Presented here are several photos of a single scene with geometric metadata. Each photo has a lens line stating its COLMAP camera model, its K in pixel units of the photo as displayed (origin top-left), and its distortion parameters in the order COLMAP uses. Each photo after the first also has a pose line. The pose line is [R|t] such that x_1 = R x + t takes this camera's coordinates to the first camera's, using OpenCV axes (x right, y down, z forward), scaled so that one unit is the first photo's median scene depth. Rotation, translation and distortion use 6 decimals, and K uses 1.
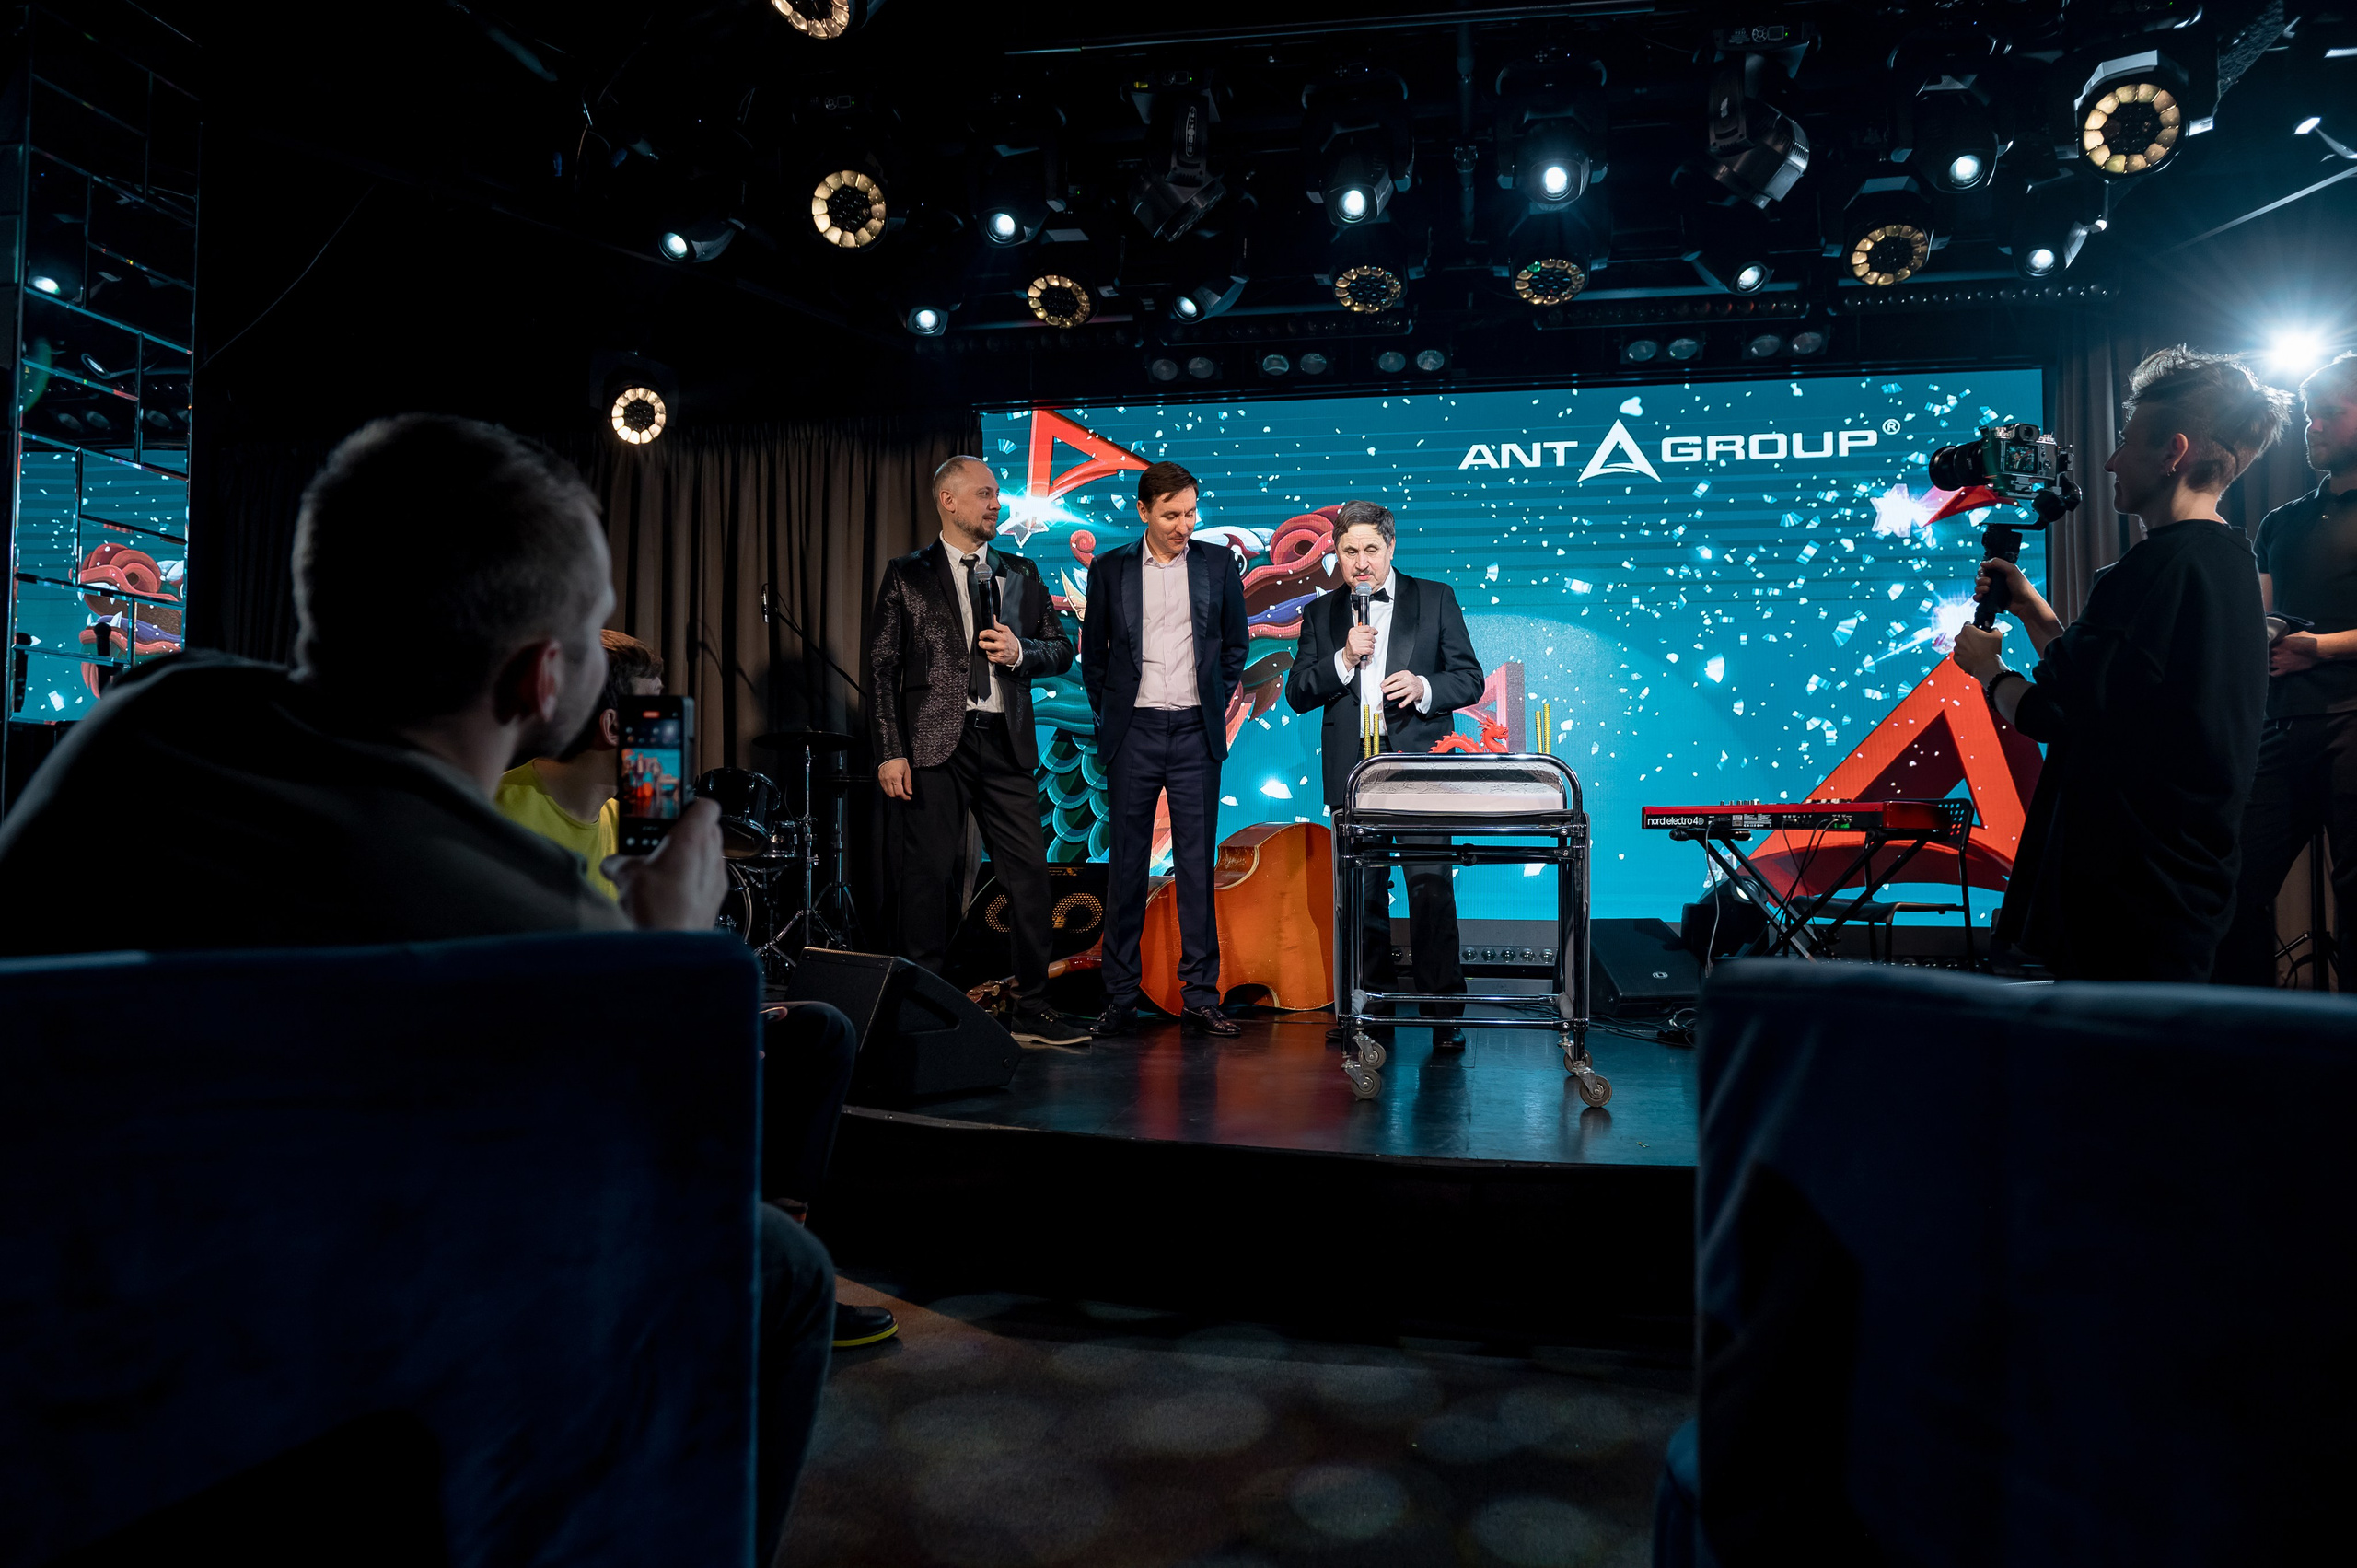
lens RADIAL K [[1571.2, 0, 1183.8], [0, 1571.2, 796.8], [0, 0, 1]] dist [-0.020691, -0.000145]
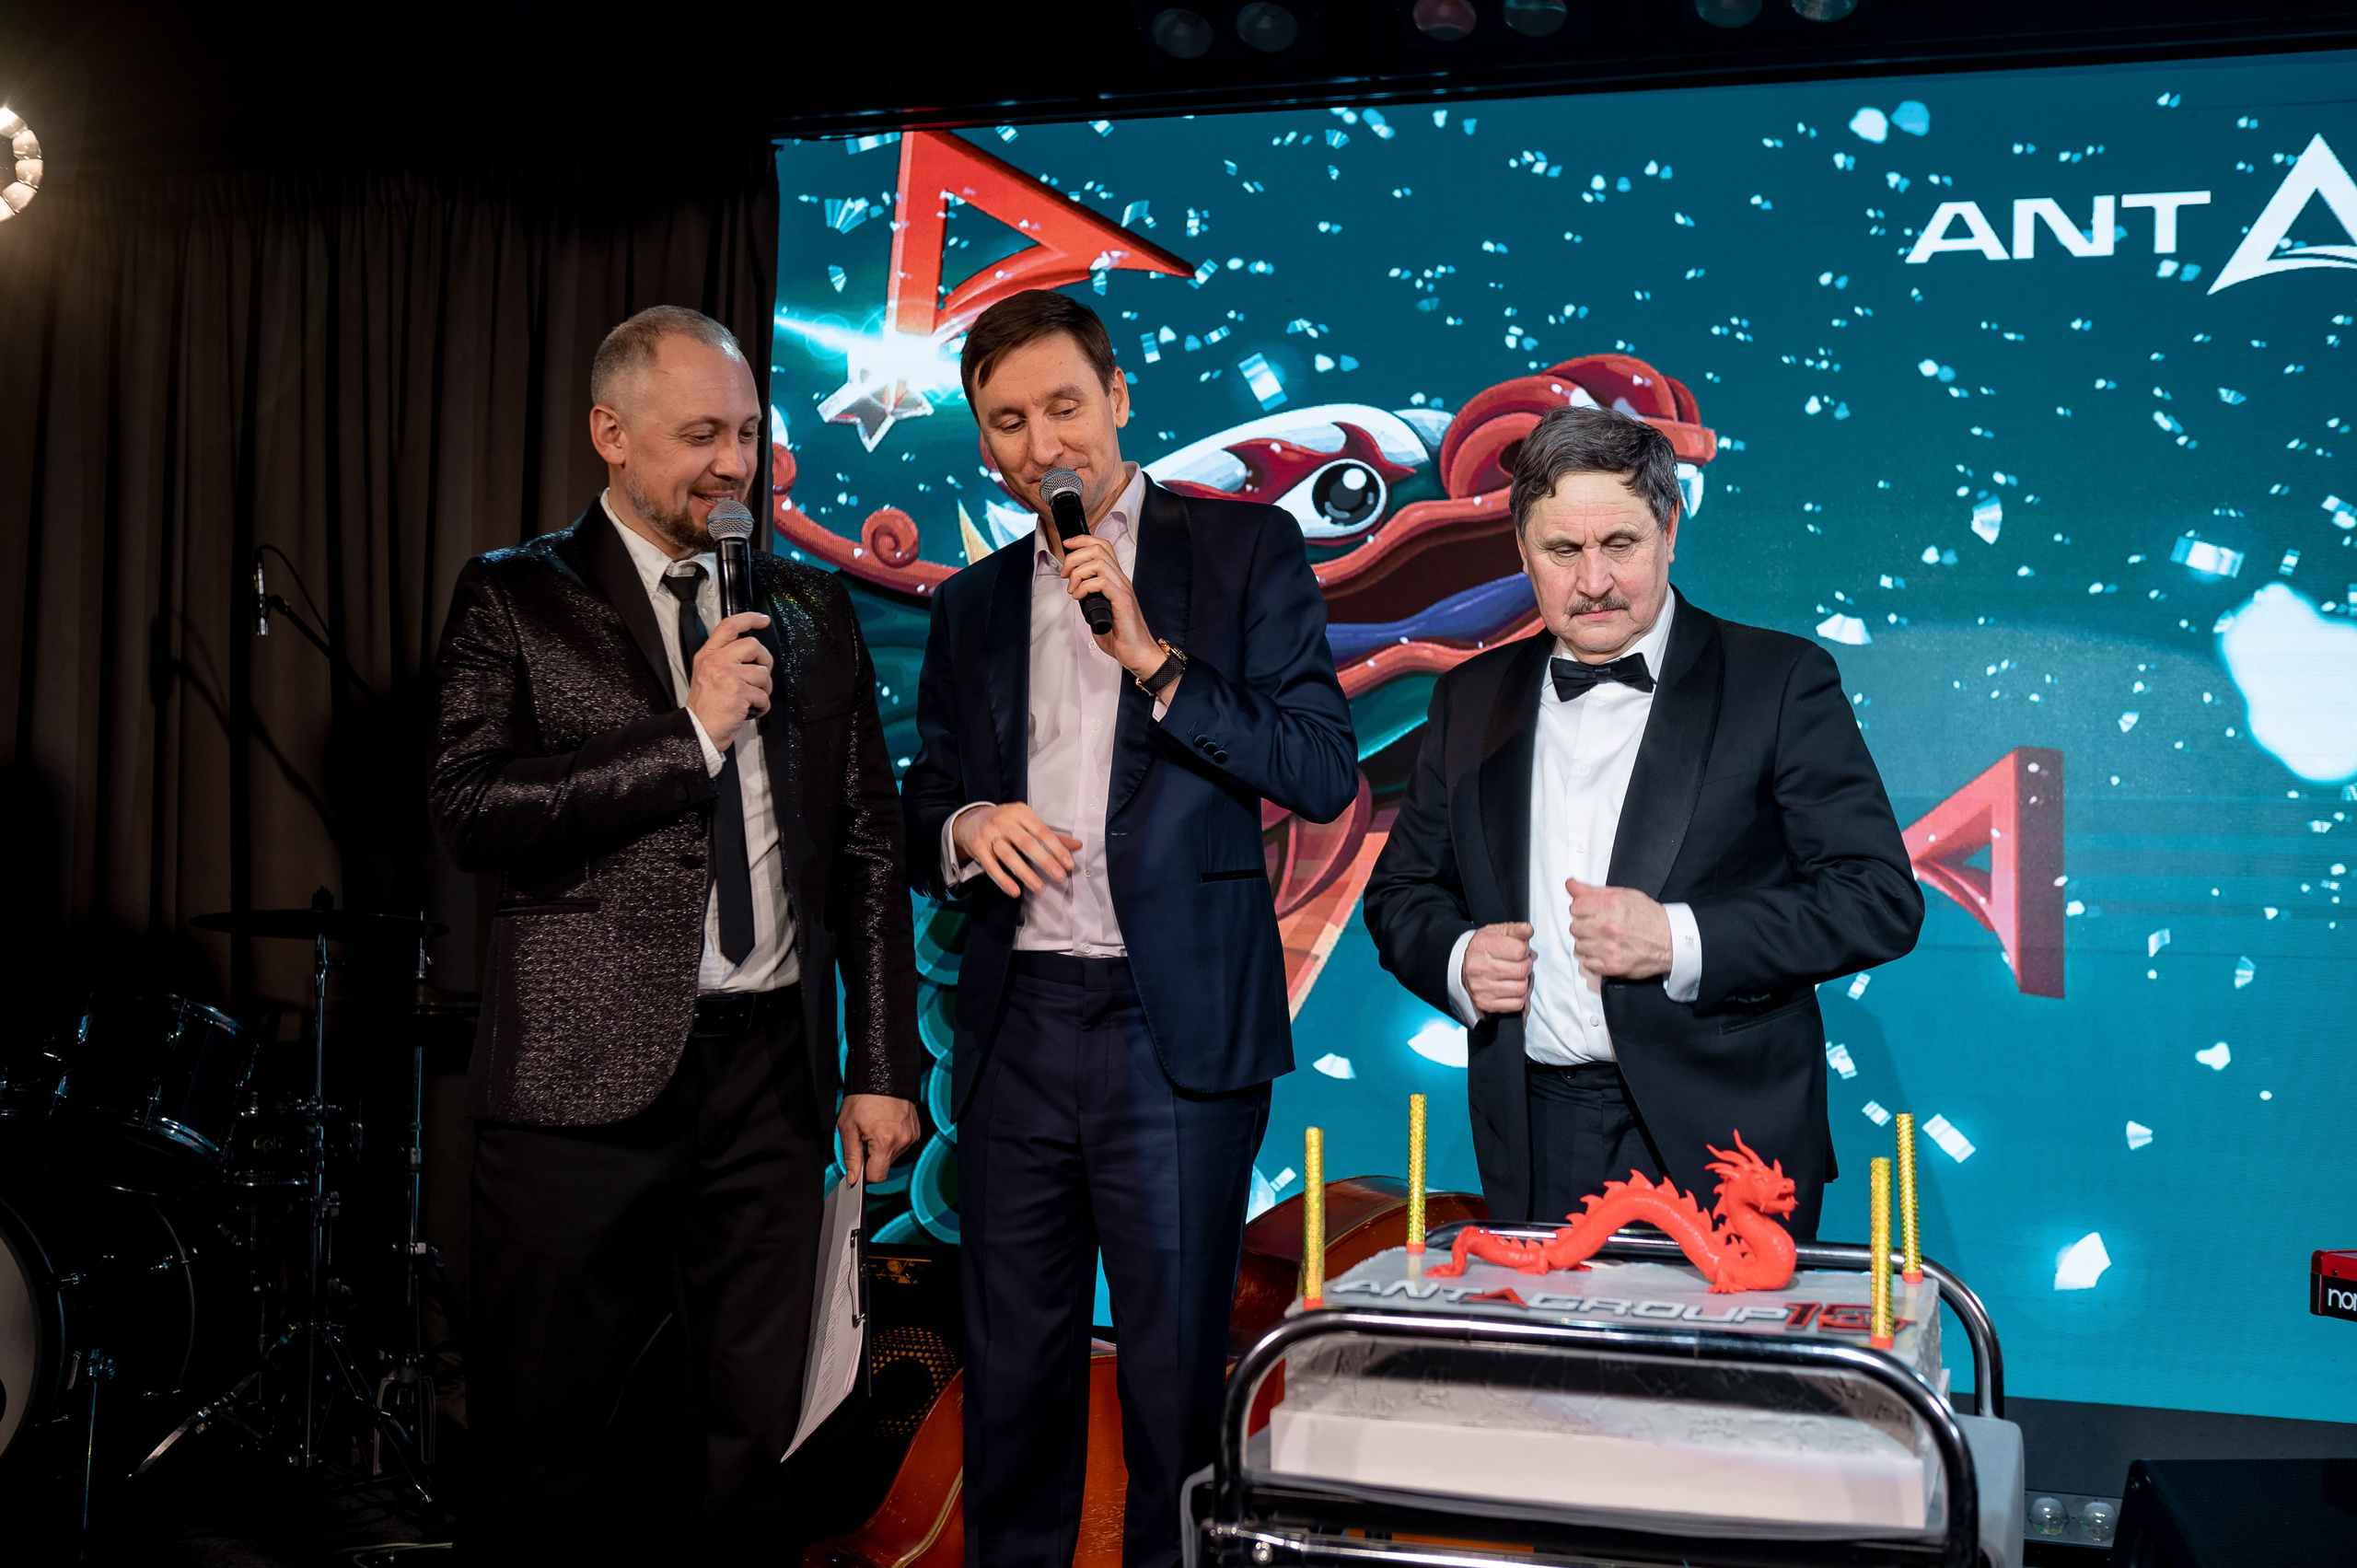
lens RADIAL K [[2947.1, 0, 1184.2], [0, 2947.1, 782.4], [0, 0, 1]] dist [0.006374, 0.000000]
pose [[0.990981, 0.012187, -0.133448, 0.097406], [-0.012915, 0.999906, -0.004595, -0.071965], [0.133379, 0.006277, 0.991045, 0.233451]]
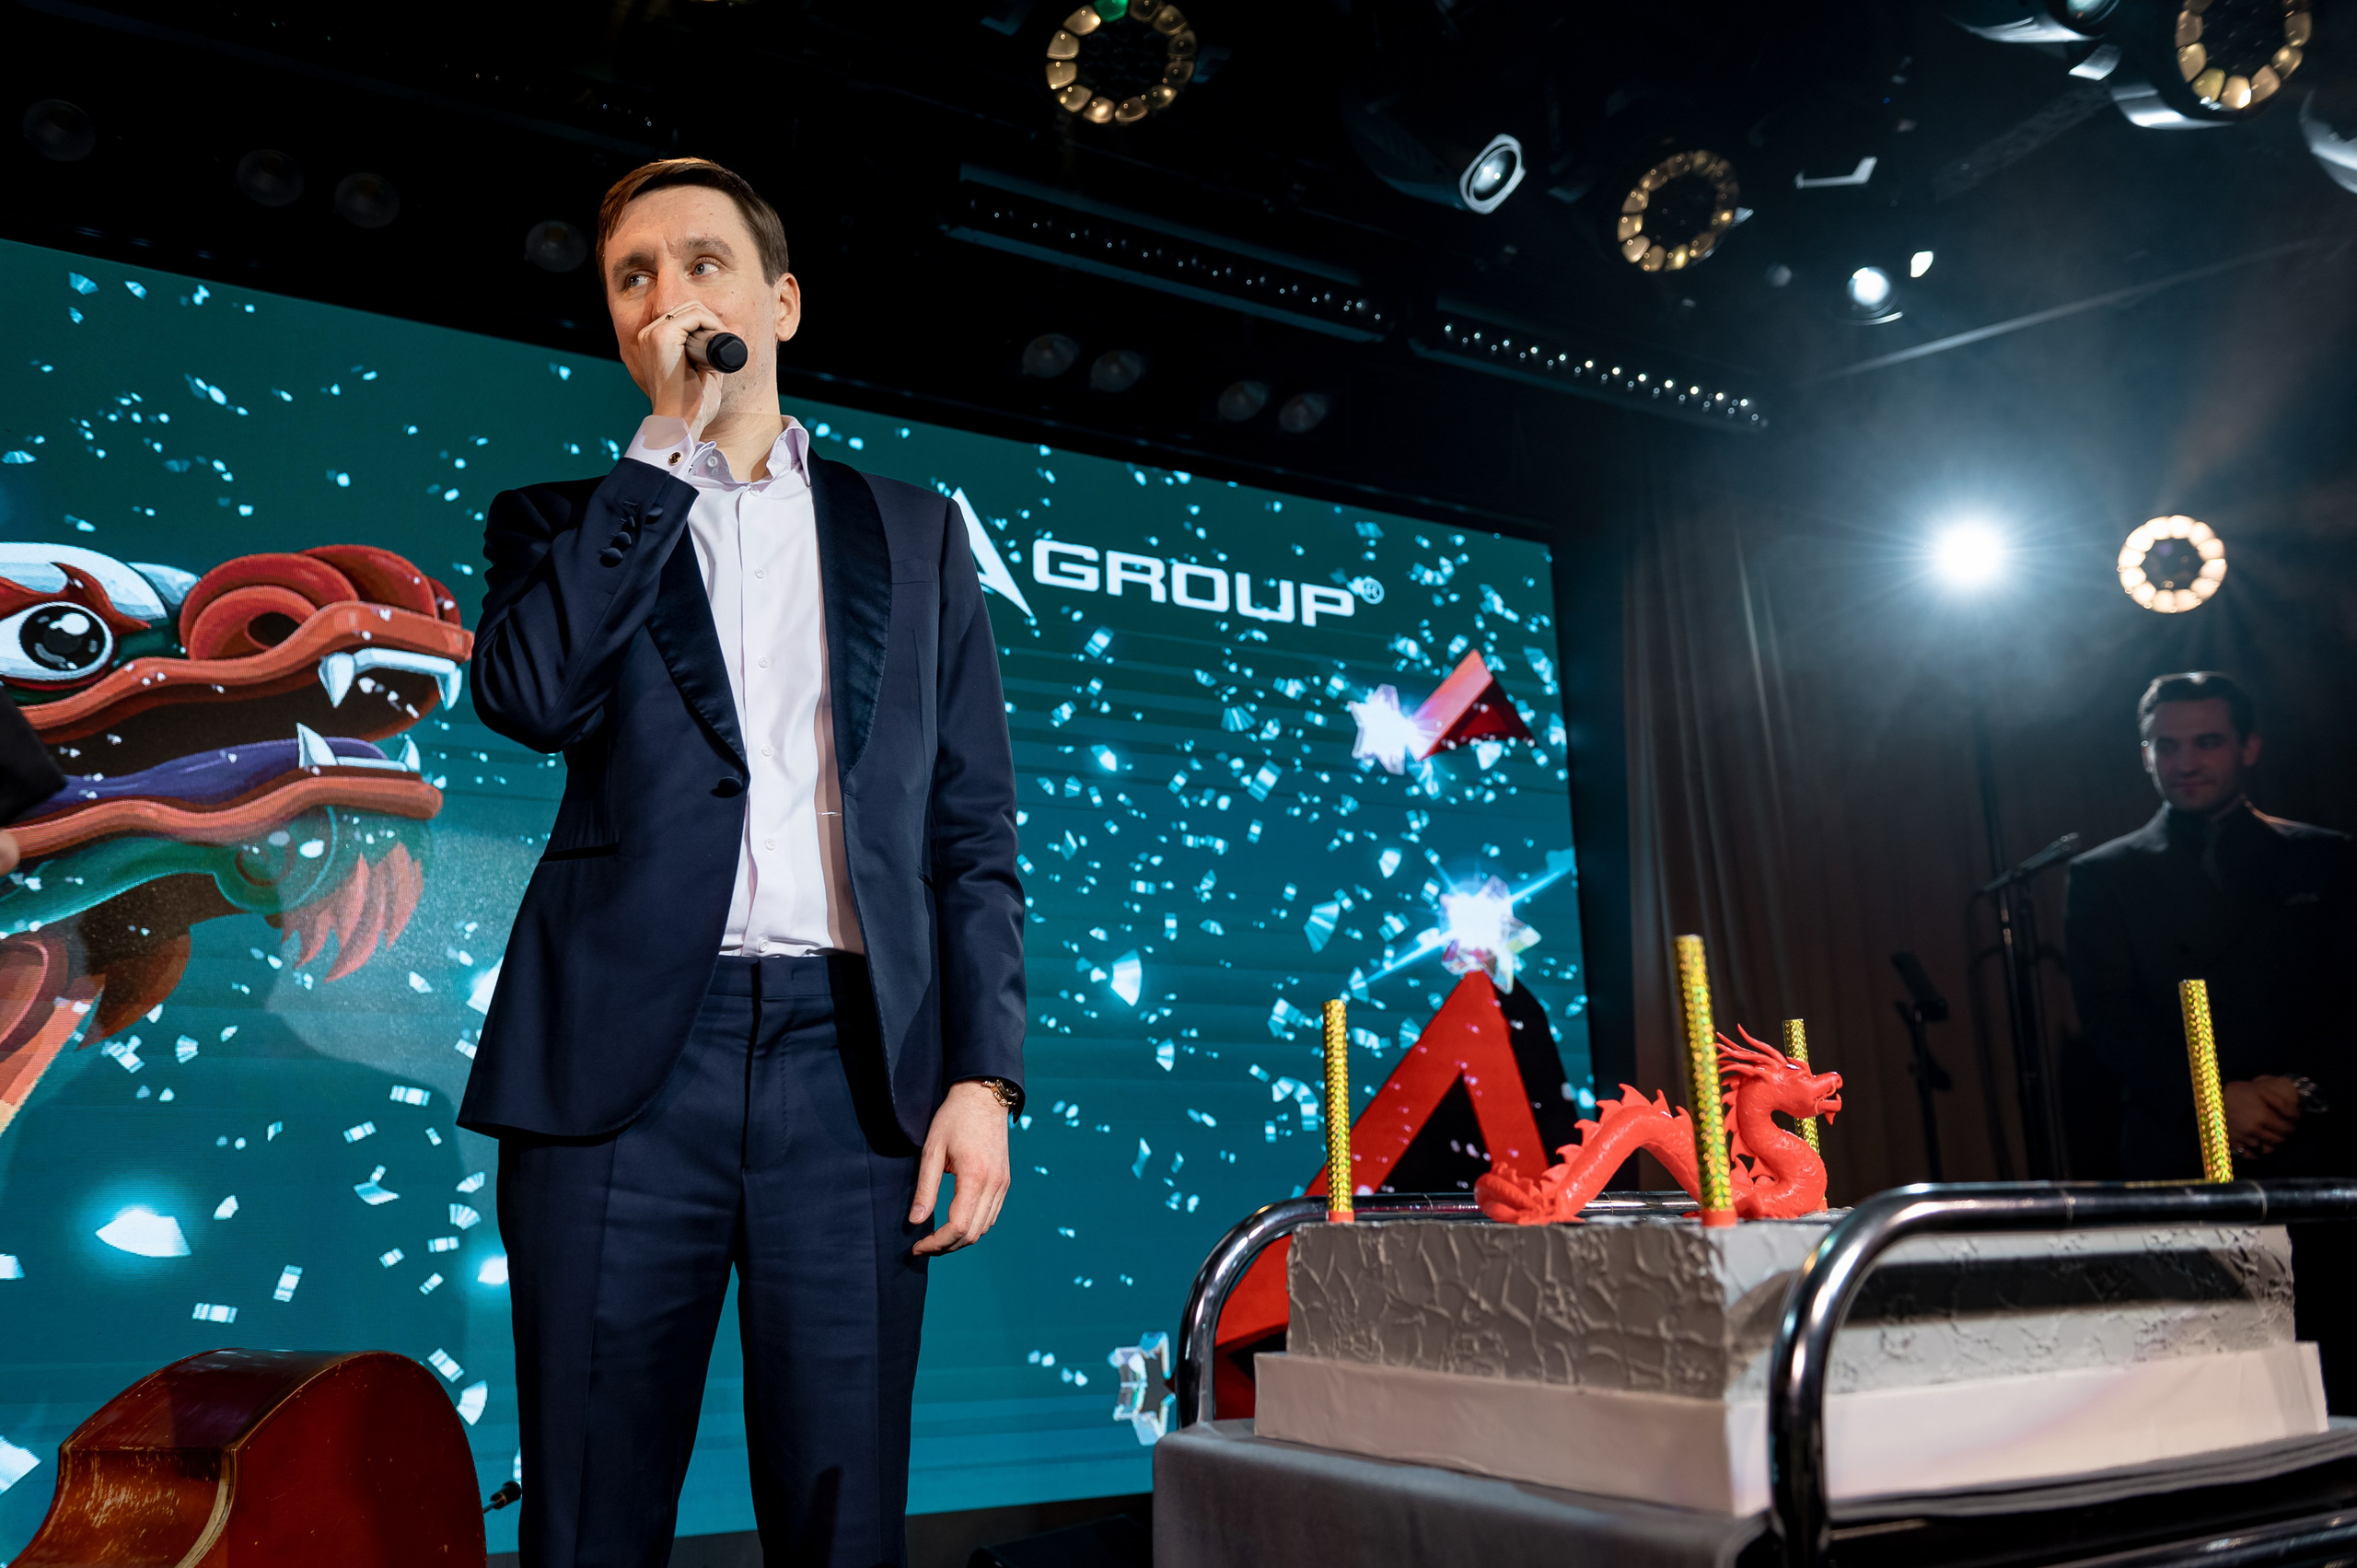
lens RADIAL K [[1909.2, 0, 1185.3], [0, 1909.2, 794.5], [0, 0, 1]] dist [-0.017891, -0.016659]
pose [[0.758322, 0.122592, 0.640249, -0.058300], [0.011491, 0.979491, -0.201159, -0.013841], [-0.651779, 0.159901, 0.741361, 0.504875]]
